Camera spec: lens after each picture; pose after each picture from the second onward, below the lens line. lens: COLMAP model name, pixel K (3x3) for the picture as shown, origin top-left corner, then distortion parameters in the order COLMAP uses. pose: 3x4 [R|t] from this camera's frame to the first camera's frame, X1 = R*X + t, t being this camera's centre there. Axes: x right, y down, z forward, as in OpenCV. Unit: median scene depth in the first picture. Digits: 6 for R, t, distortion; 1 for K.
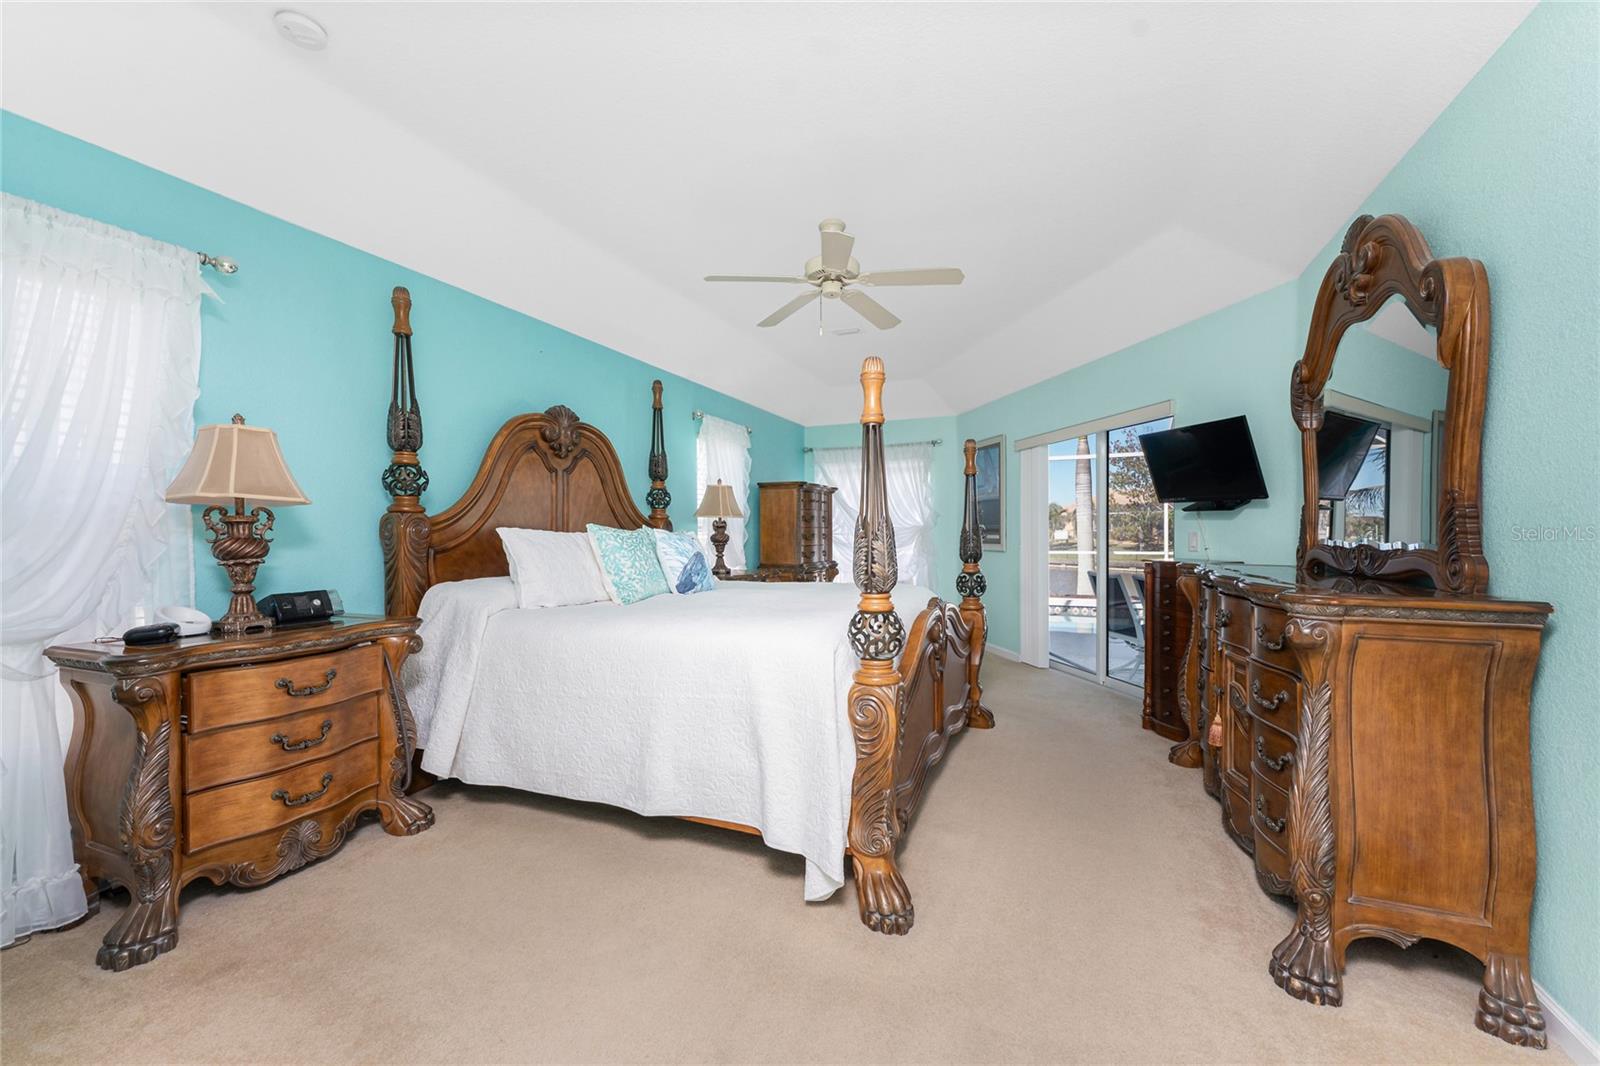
lens RADIAL K [[648.2, 0, 773.5], [0, 648.2, 529.8], [0, 0, 1]] dist [-0.000422, -0.000030]
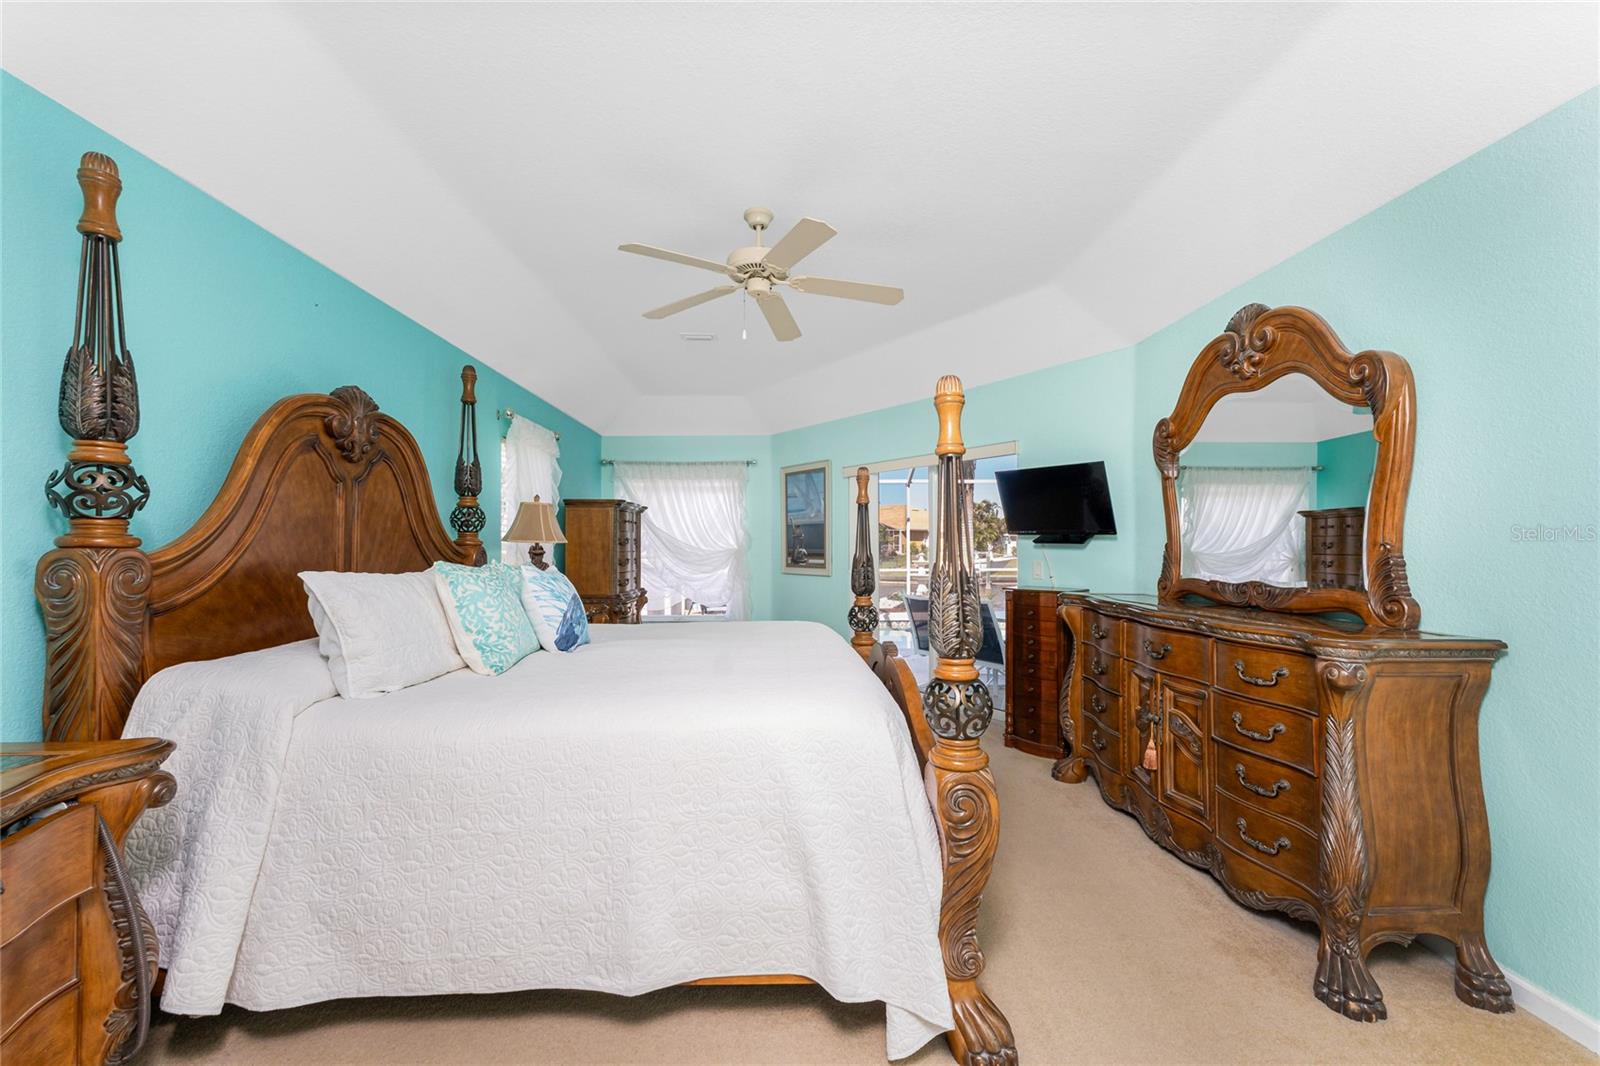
lens RADIAL K [[656.0, 0, 802.2], [0, 656.0, 530.9], [0, 0, 1]] dist [0.000206, 0.000212]
pose [[0.901366, 0.011934, 0.432893, -0.262905], [-0.002857, 0.999762, -0.021613, -0.031122], [-0.433048, 0.018244, 0.901186, 0.215181]]
